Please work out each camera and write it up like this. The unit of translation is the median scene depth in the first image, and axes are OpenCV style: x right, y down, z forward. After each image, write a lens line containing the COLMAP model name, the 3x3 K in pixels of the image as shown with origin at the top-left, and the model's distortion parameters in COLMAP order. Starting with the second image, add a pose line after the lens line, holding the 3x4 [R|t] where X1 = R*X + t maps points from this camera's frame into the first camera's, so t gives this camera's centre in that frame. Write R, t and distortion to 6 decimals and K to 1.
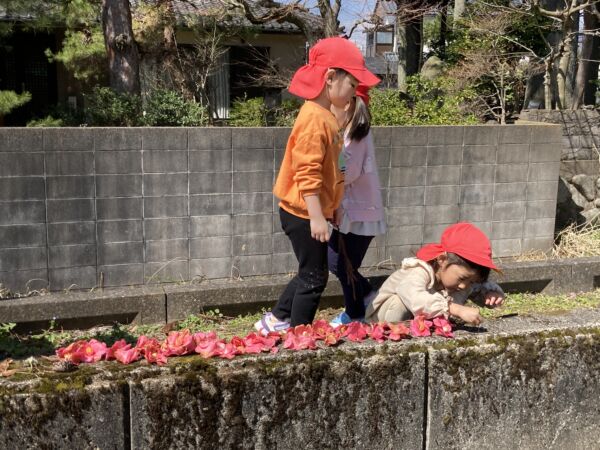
lens RADIAL K [[772.0, 0, 301.2], [0, 772.0, 220.8], [0, 0, 1]] dist [0.059969, 0.000000]
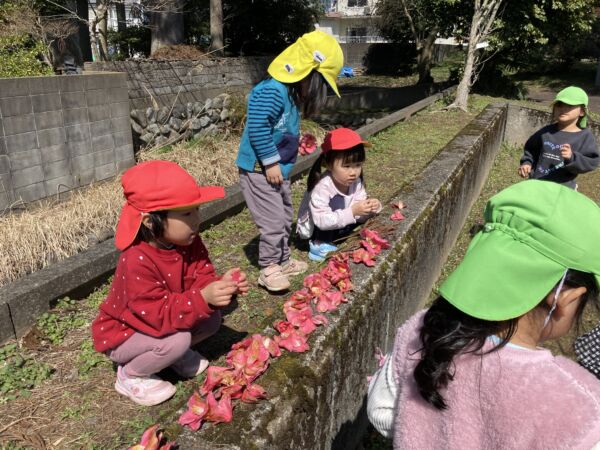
lens RADIAL K [[489.7, 0, 299.2], [0, 489.7, 228.5], [0, 0, 1]] dist [0.018518, -0.006433]
pose [[0.664053, -0.262432, 0.700116, -0.298309], [0.135562, 0.963118, 0.232437, -0.049453], [-0.735294, -0.059441, 0.675137, 0.450606]]
